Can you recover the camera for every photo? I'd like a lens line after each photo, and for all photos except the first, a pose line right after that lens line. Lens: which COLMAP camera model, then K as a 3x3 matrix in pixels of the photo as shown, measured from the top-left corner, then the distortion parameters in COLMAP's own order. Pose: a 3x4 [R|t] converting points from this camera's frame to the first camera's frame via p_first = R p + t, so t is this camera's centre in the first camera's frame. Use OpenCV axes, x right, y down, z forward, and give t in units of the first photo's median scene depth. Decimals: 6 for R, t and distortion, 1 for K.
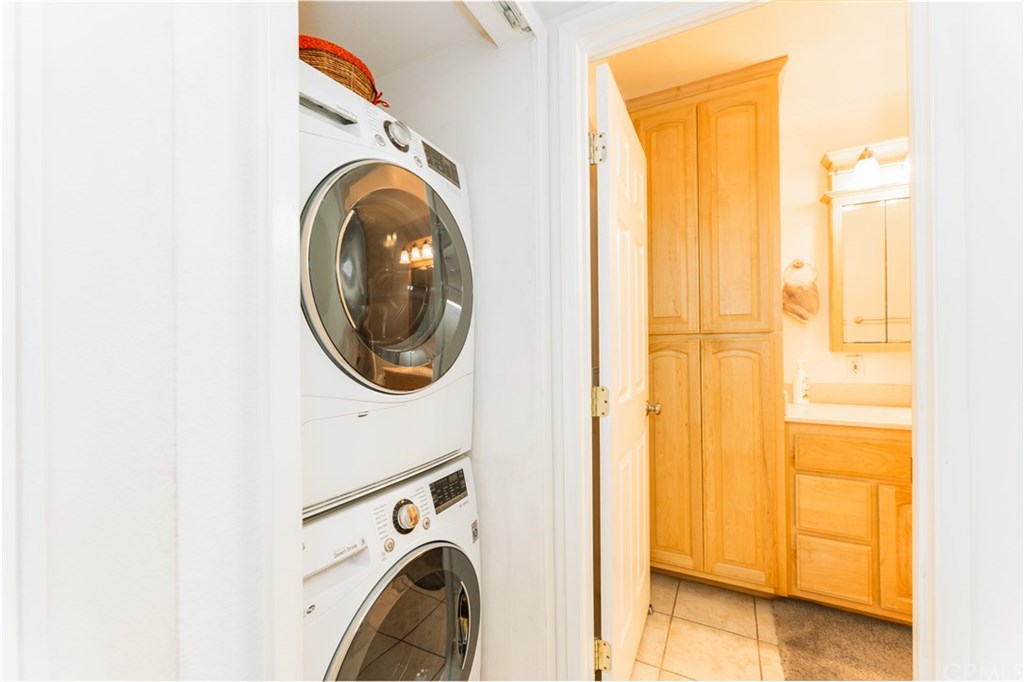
lens RADIAL K [[411.1, 0, 517.1], [0, 411.1, 344.5], [0, 0, 1]] dist [0.004026, -0.001762]
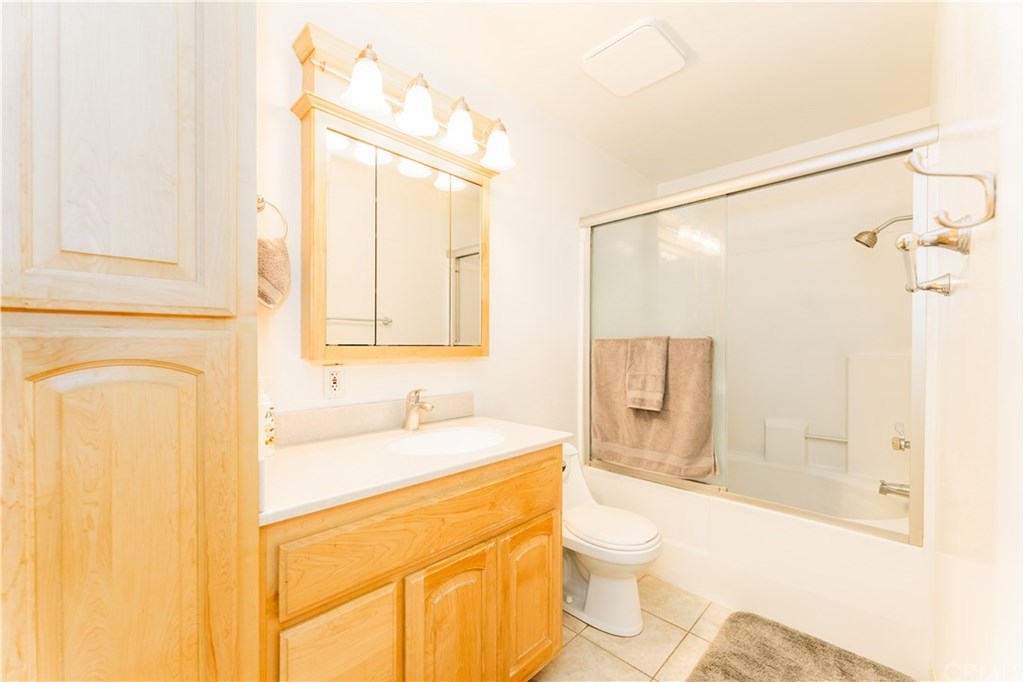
lens RADIAL K [[411.1, 0, 518.6], [0, 411.1, 346.6], [0, 0, 1]] dist [0.004026, -0.001762]
pose [[0.288624, 0.005646, 0.957426, 0.309936], [-0.010507, 0.999941, -0.002729, -0.003432], [-0.957385, -0.009272, 0.288666, 0.608877]]
